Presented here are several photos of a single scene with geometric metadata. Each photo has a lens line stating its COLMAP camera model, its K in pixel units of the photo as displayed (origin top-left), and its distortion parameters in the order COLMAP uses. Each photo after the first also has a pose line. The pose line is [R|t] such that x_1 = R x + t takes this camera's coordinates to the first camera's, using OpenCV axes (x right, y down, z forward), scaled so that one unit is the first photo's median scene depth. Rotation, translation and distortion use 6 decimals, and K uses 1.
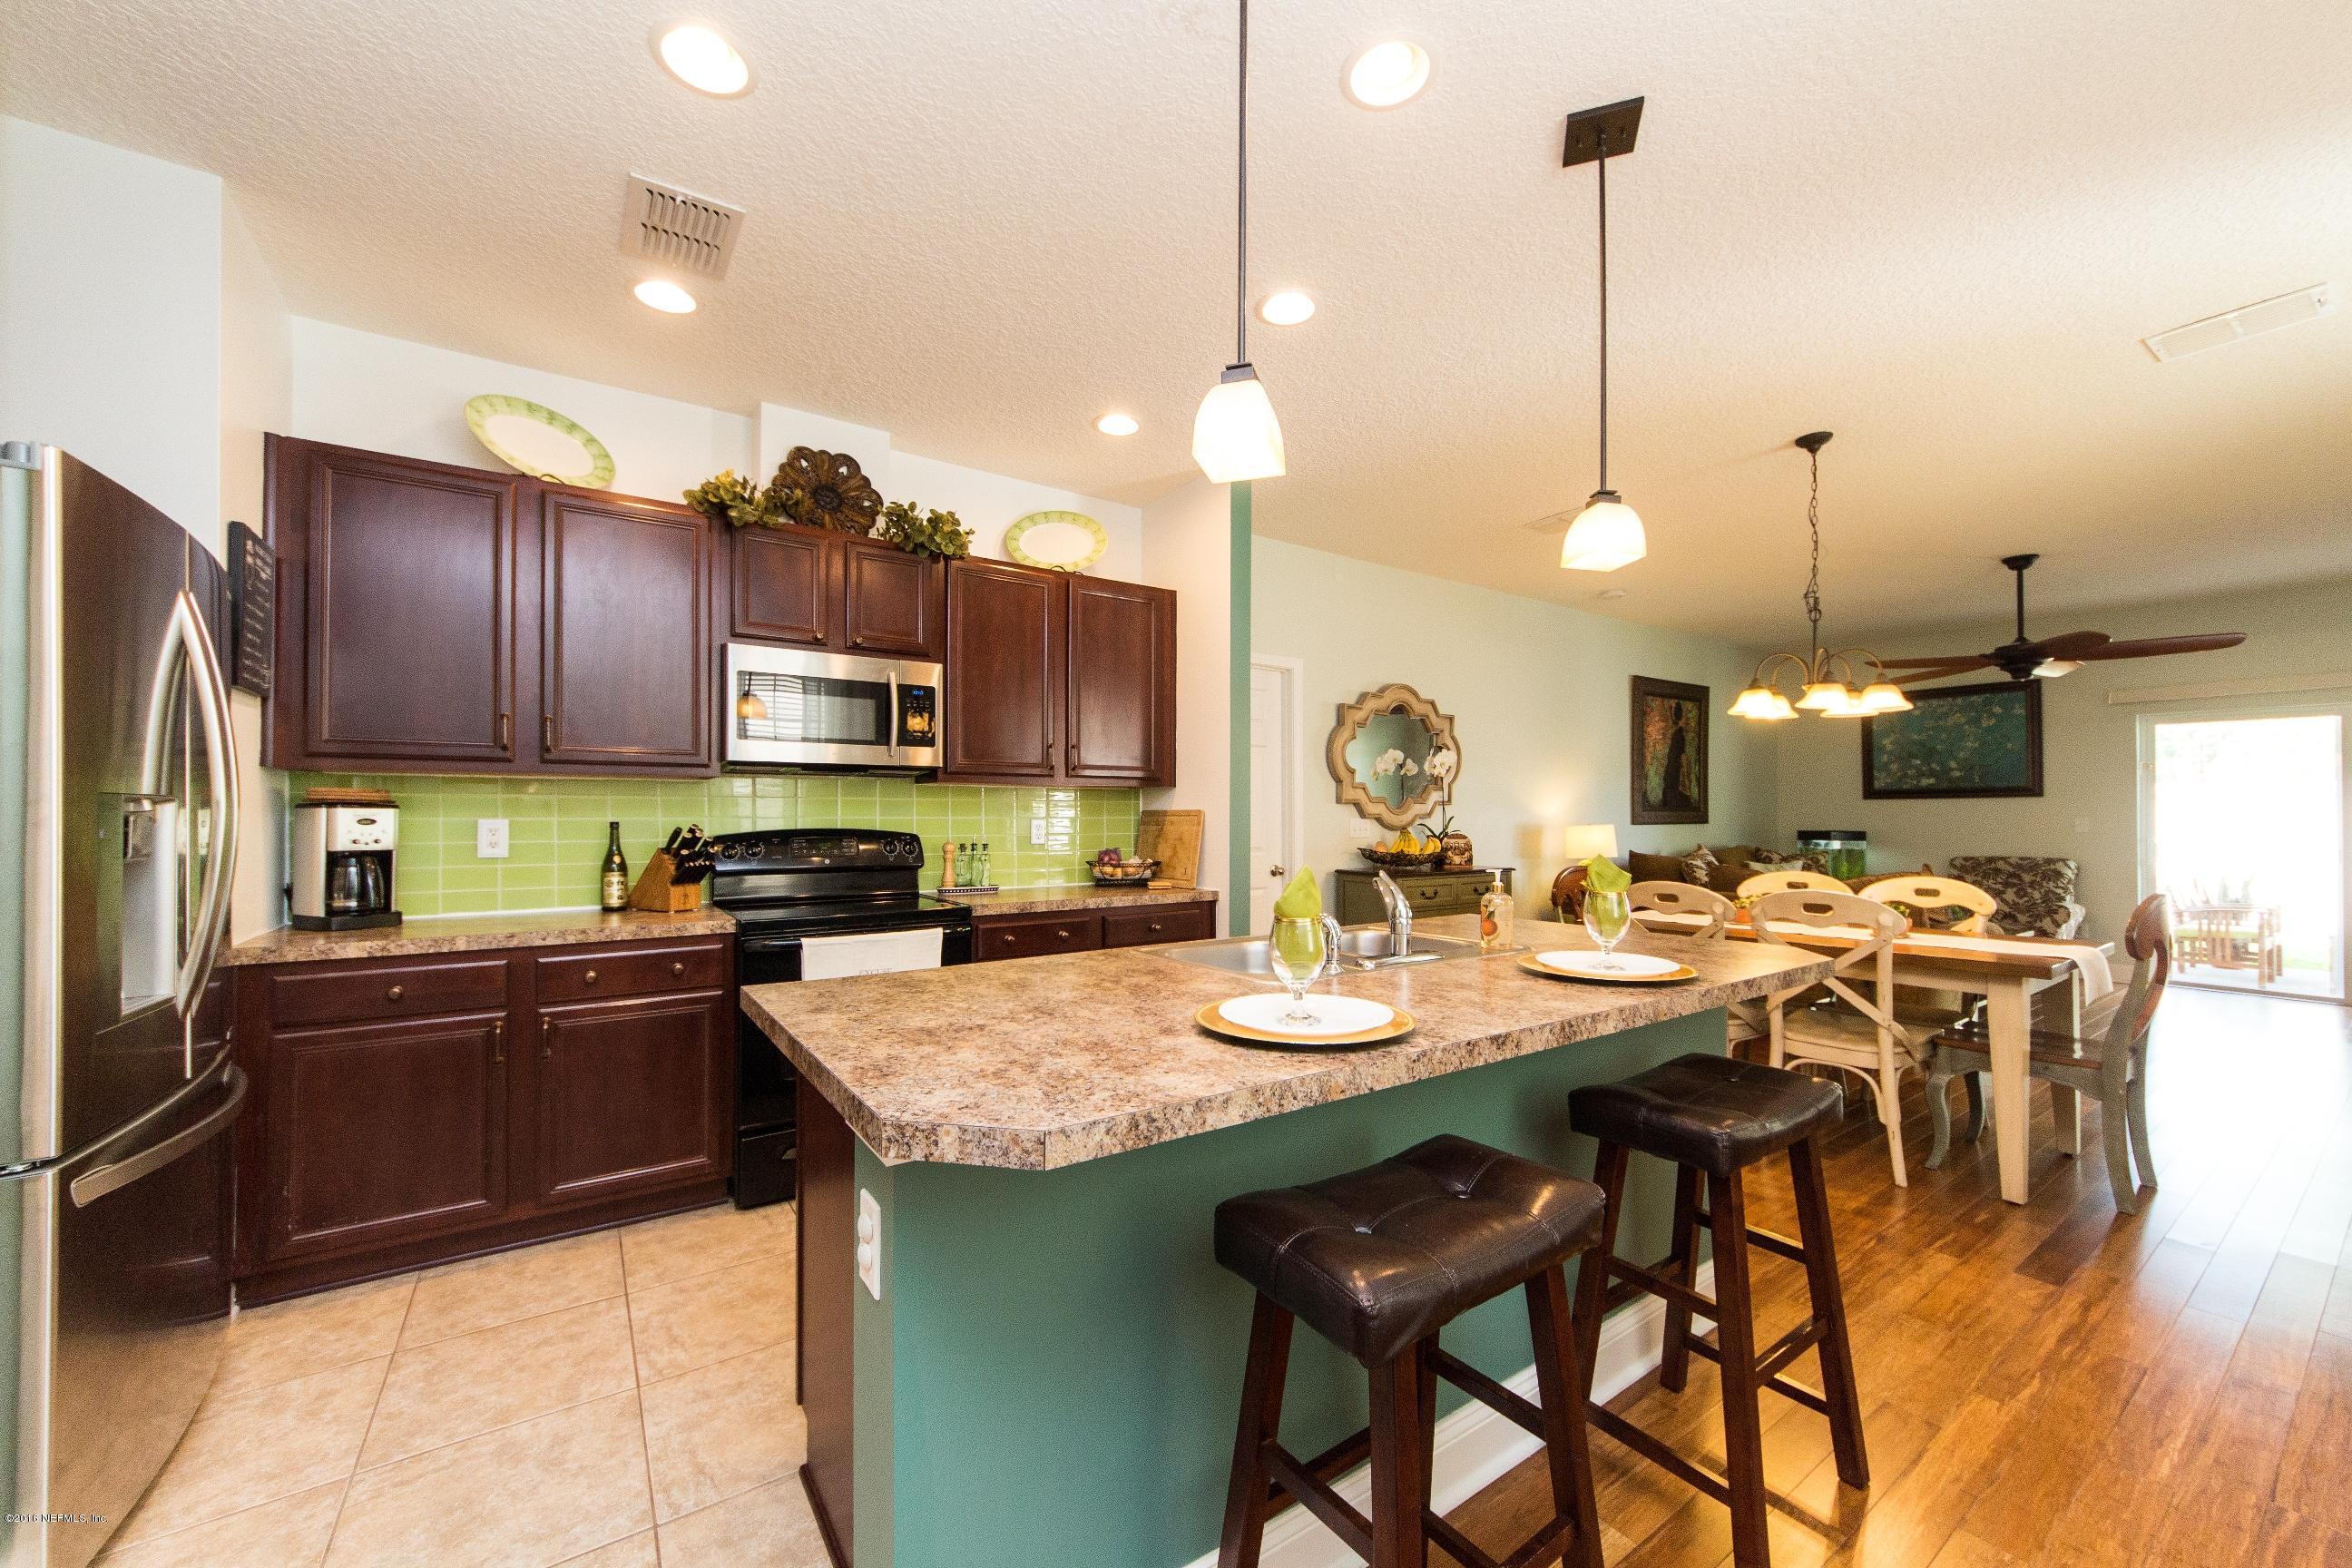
lens RADIAL K [[887.8, 0, 1168.7], [0, 887.8, 809.0], [0, 0, 1]] dist [-0.008665, -0.000332]
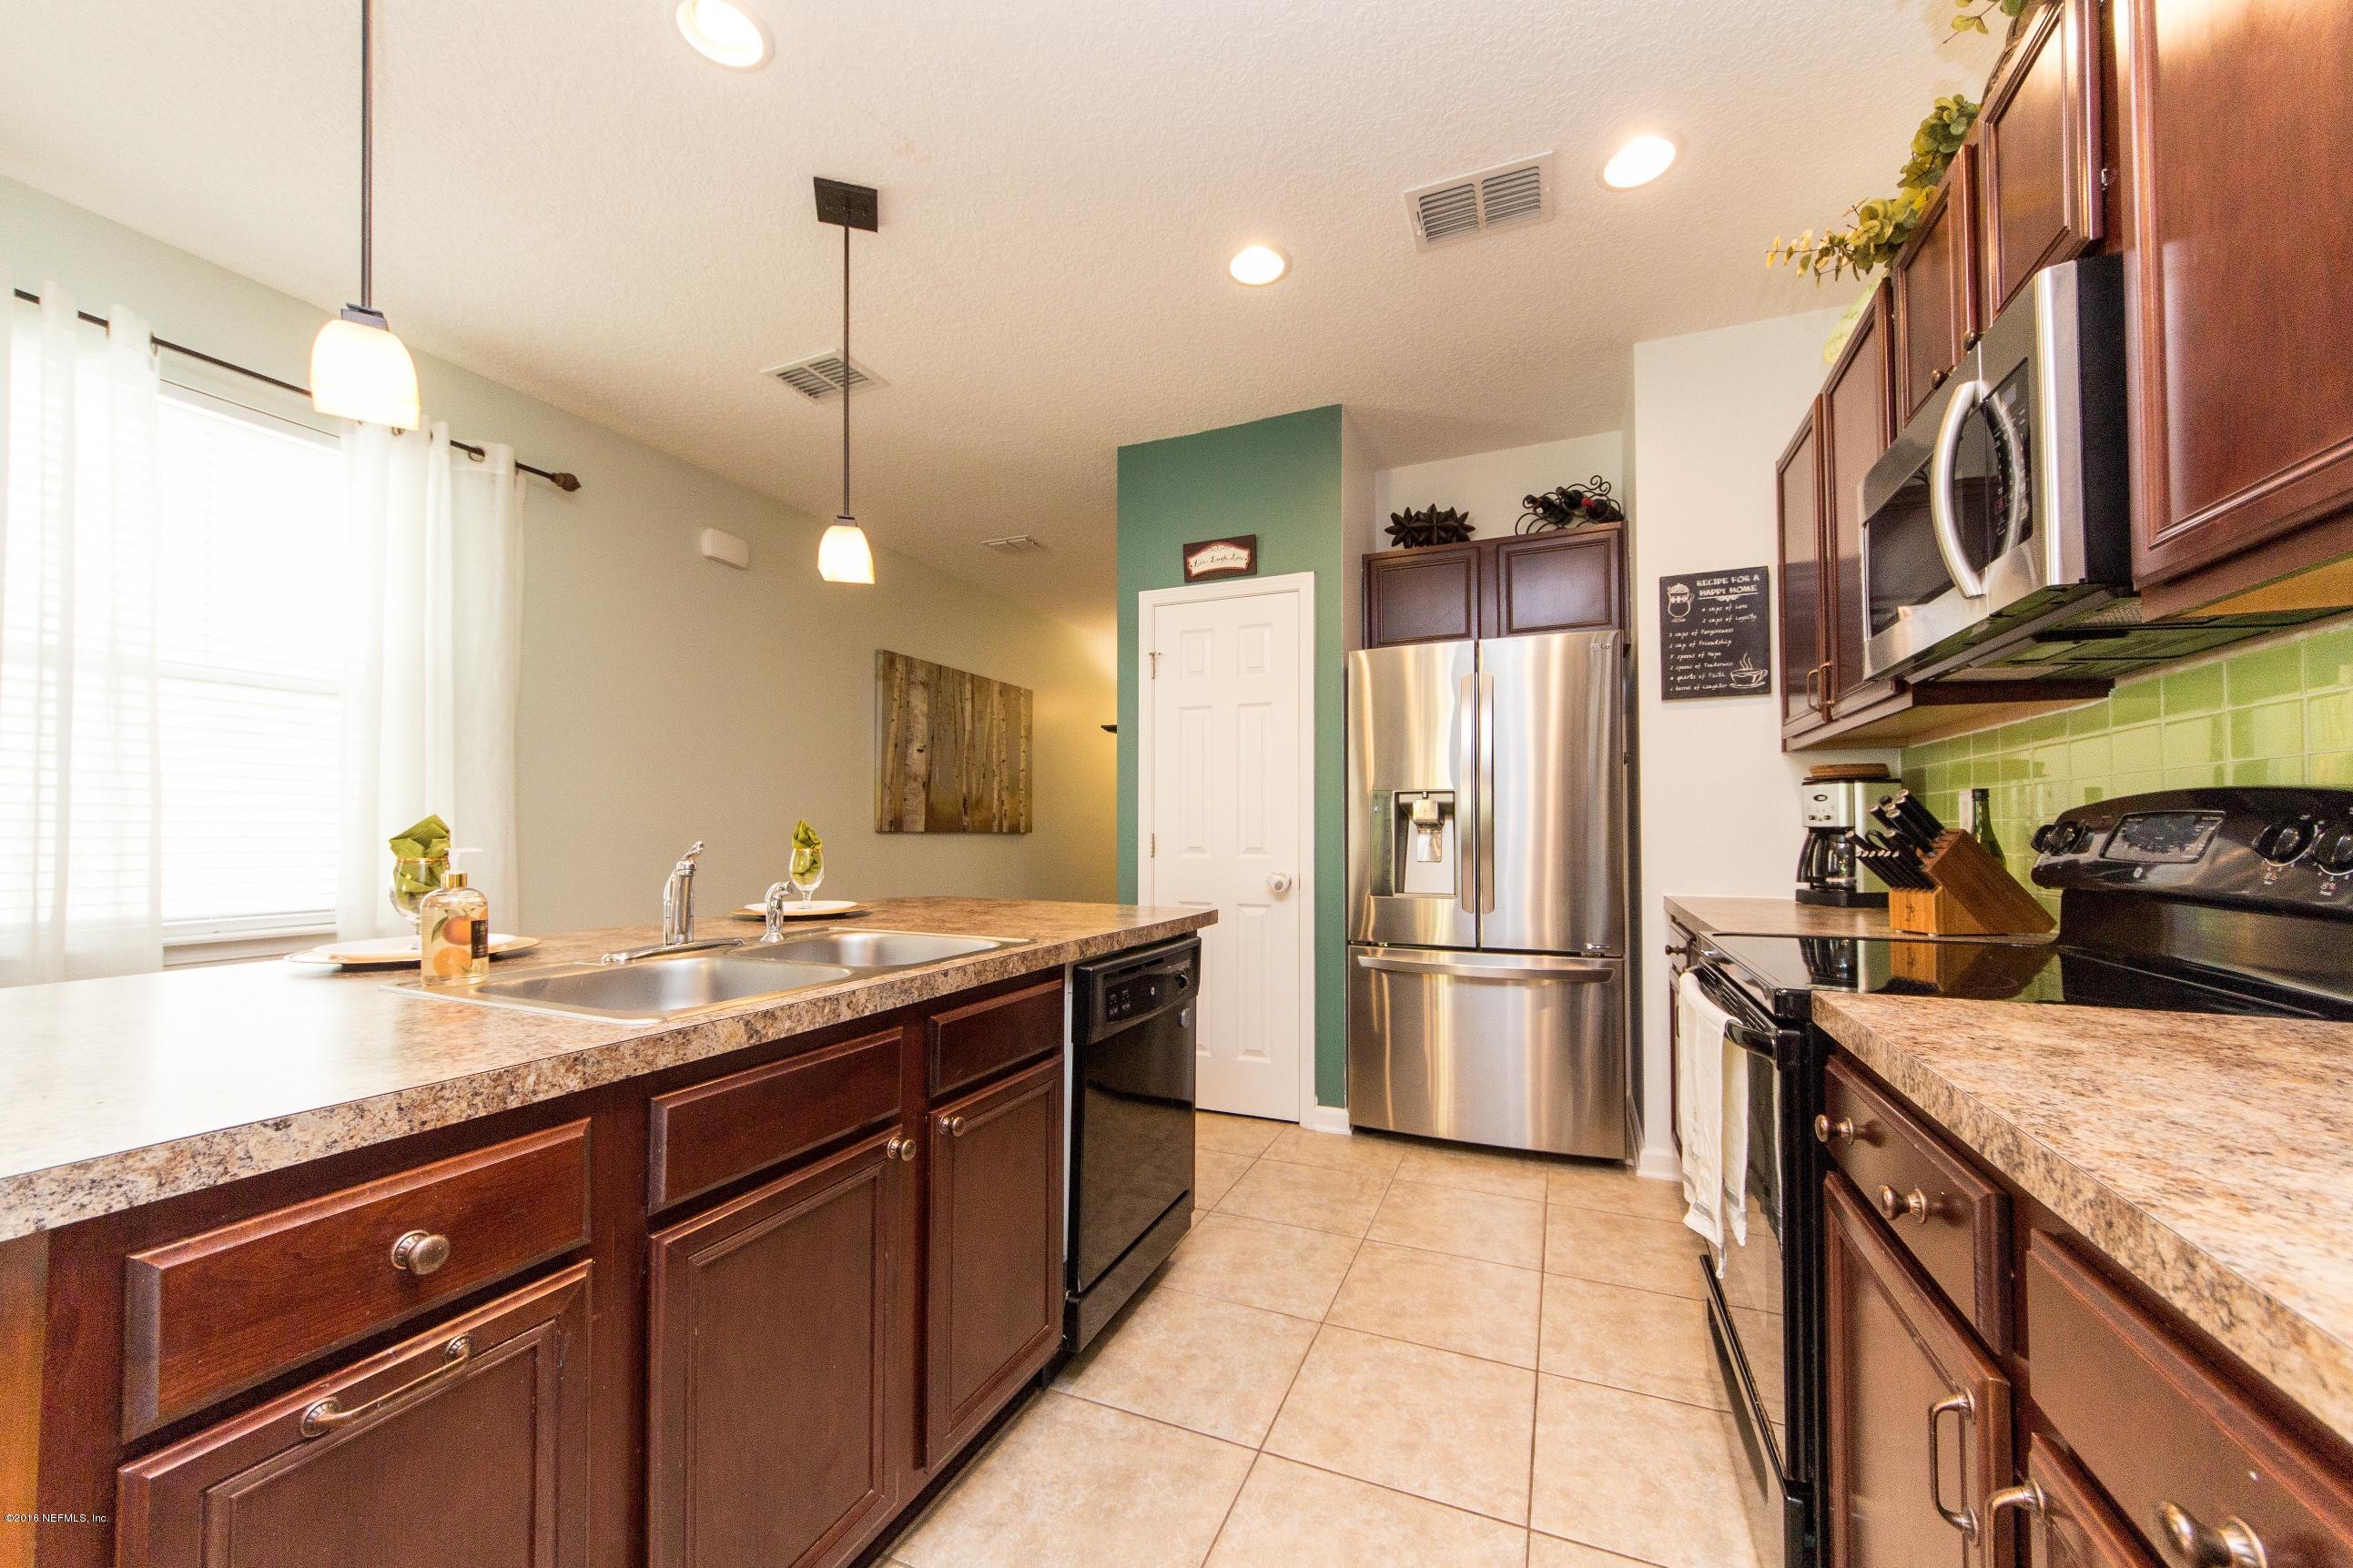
lens RADIAL K [[885.0, 0, 1176.4], [0, 885.0, 812.2], [0, 0, 1]] dist [0.001058, 0.000017]
pose [[-0.839945, -0.009871, -0.542582, 0.149543], [0.007337, 0.999537, -0.029542, 0.034790], [0.542623, -0.028794, -0.839483, 0.928314]]
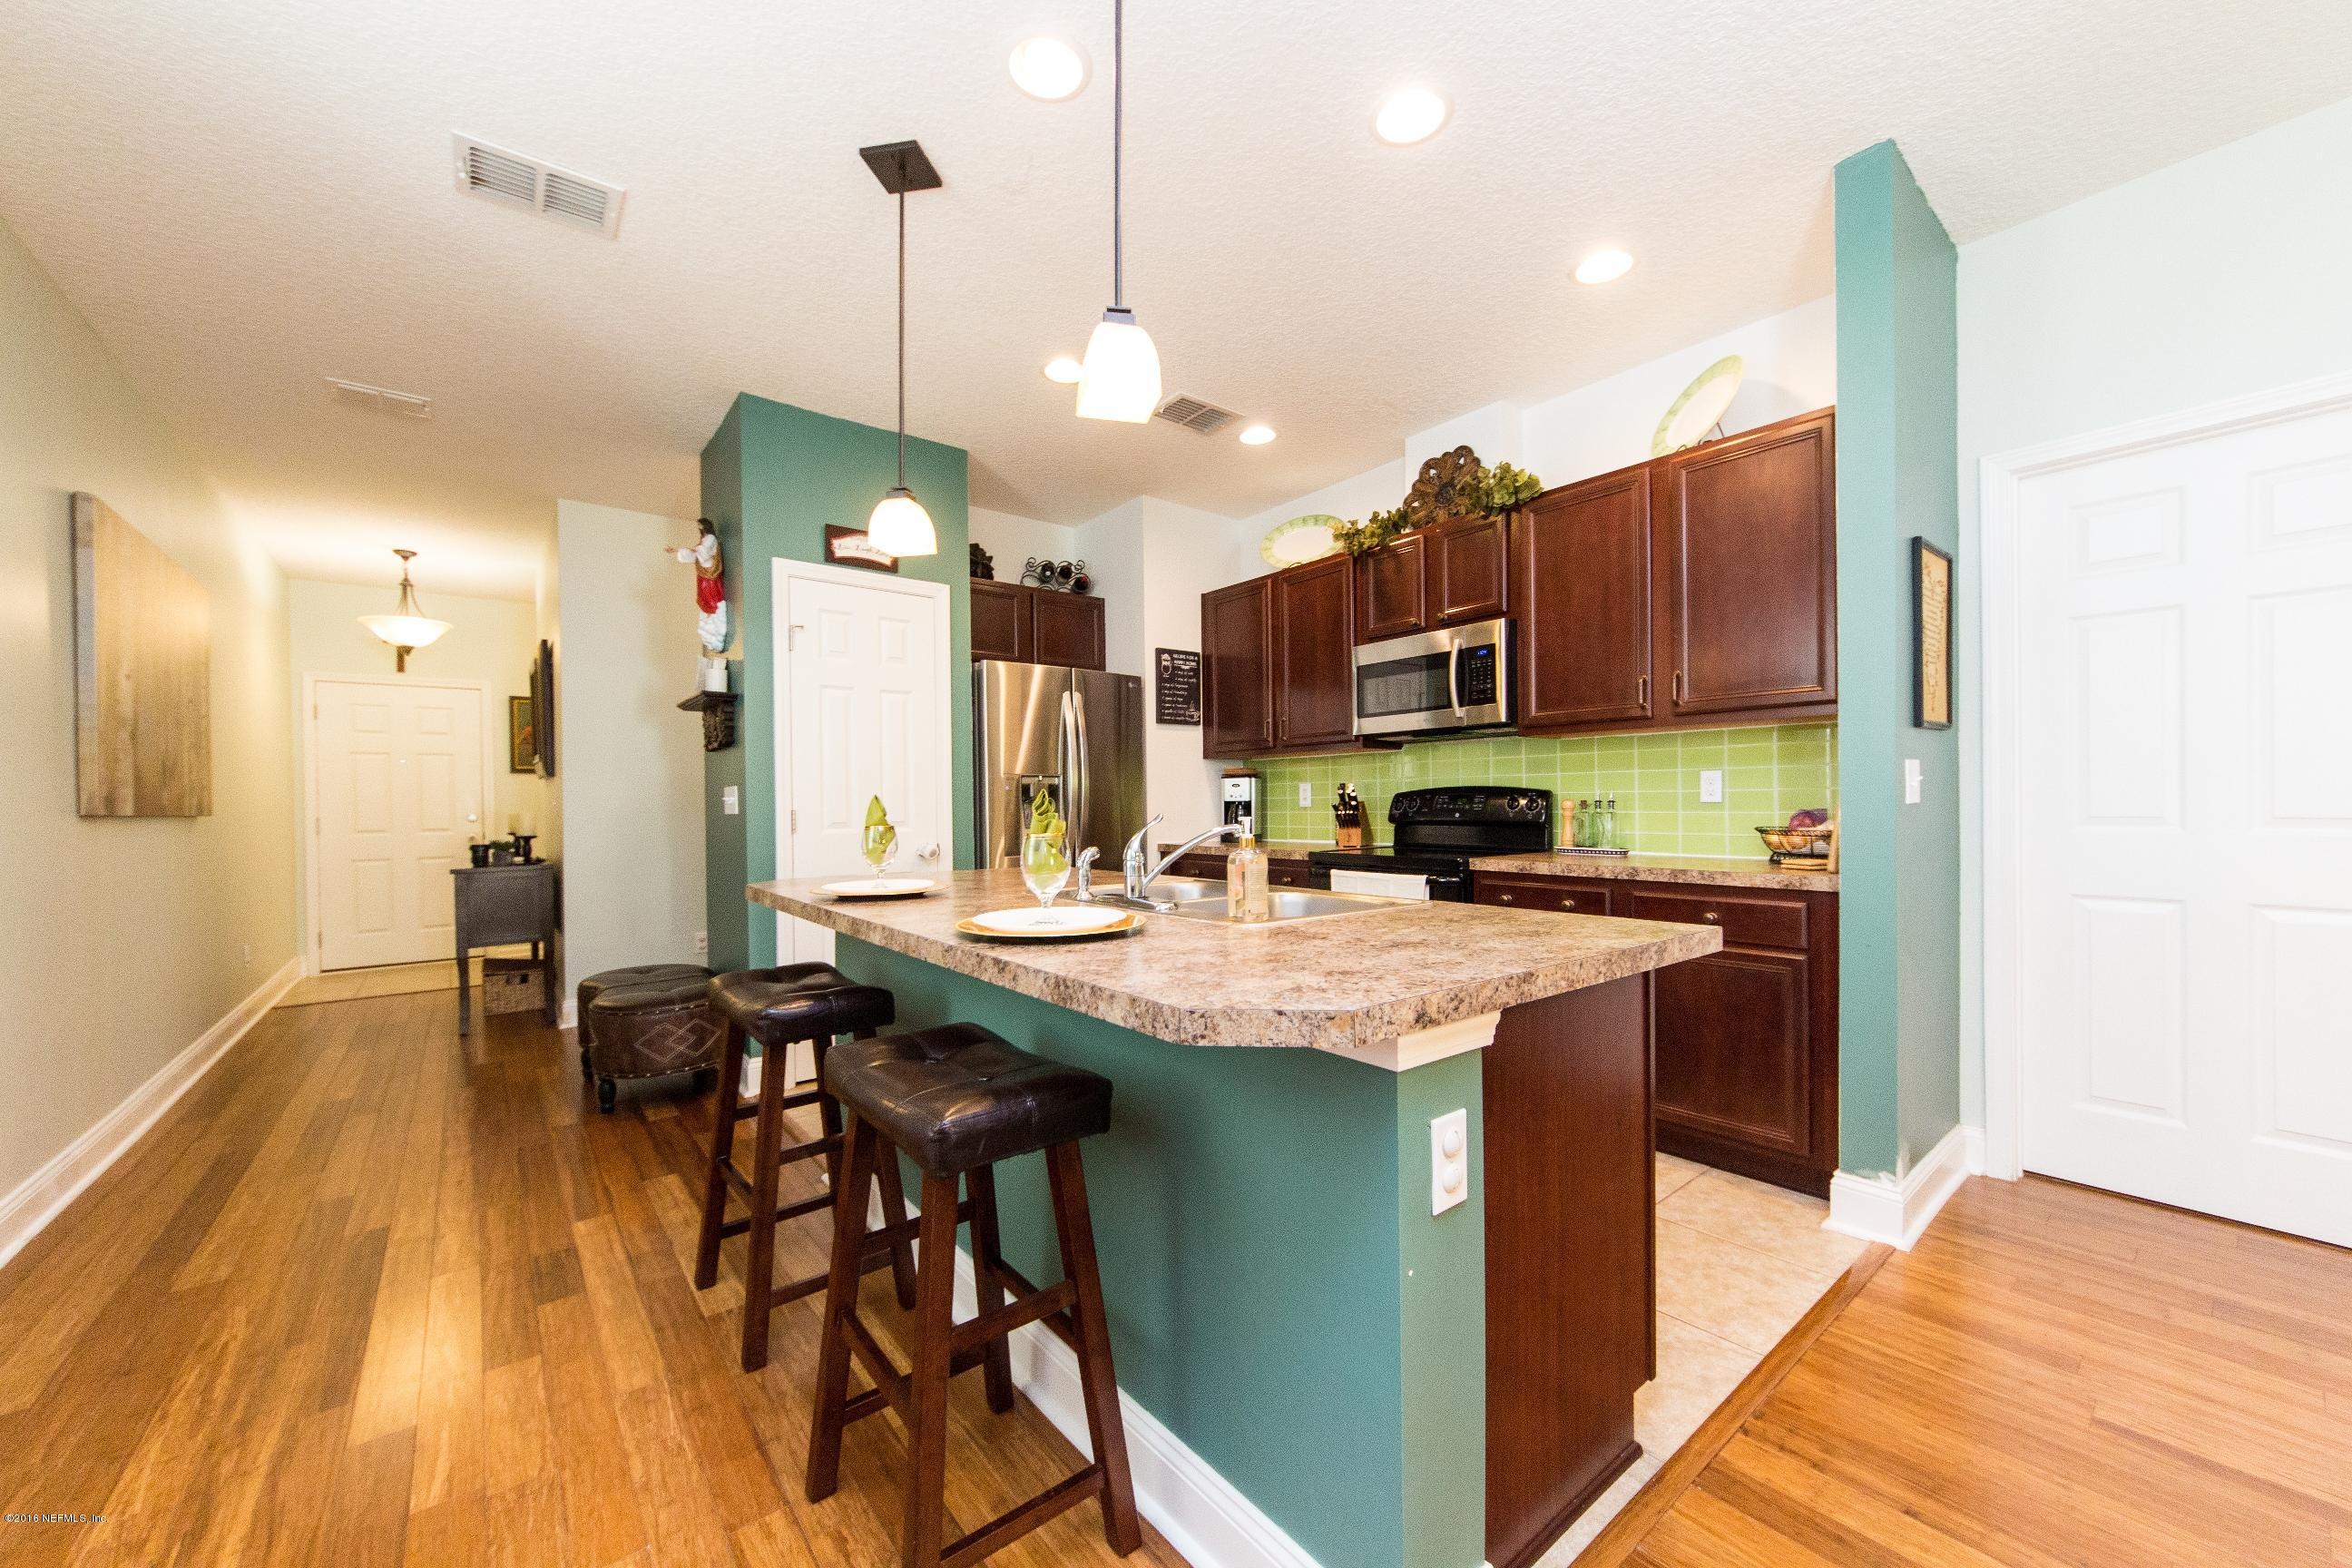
lens RADIAL K [[884.8, 0, 1175.9], [0, 884.8, 812.2], [0, 0, 1]] dist [0.001058, 0.000017]
pose [[0.078130, 0.010667, -0.996886, 0.599799], [0.020953, 0.999704, 0.012339, 0.028832], [0.996723, -0.021852, 0.077883, 0.471264]]
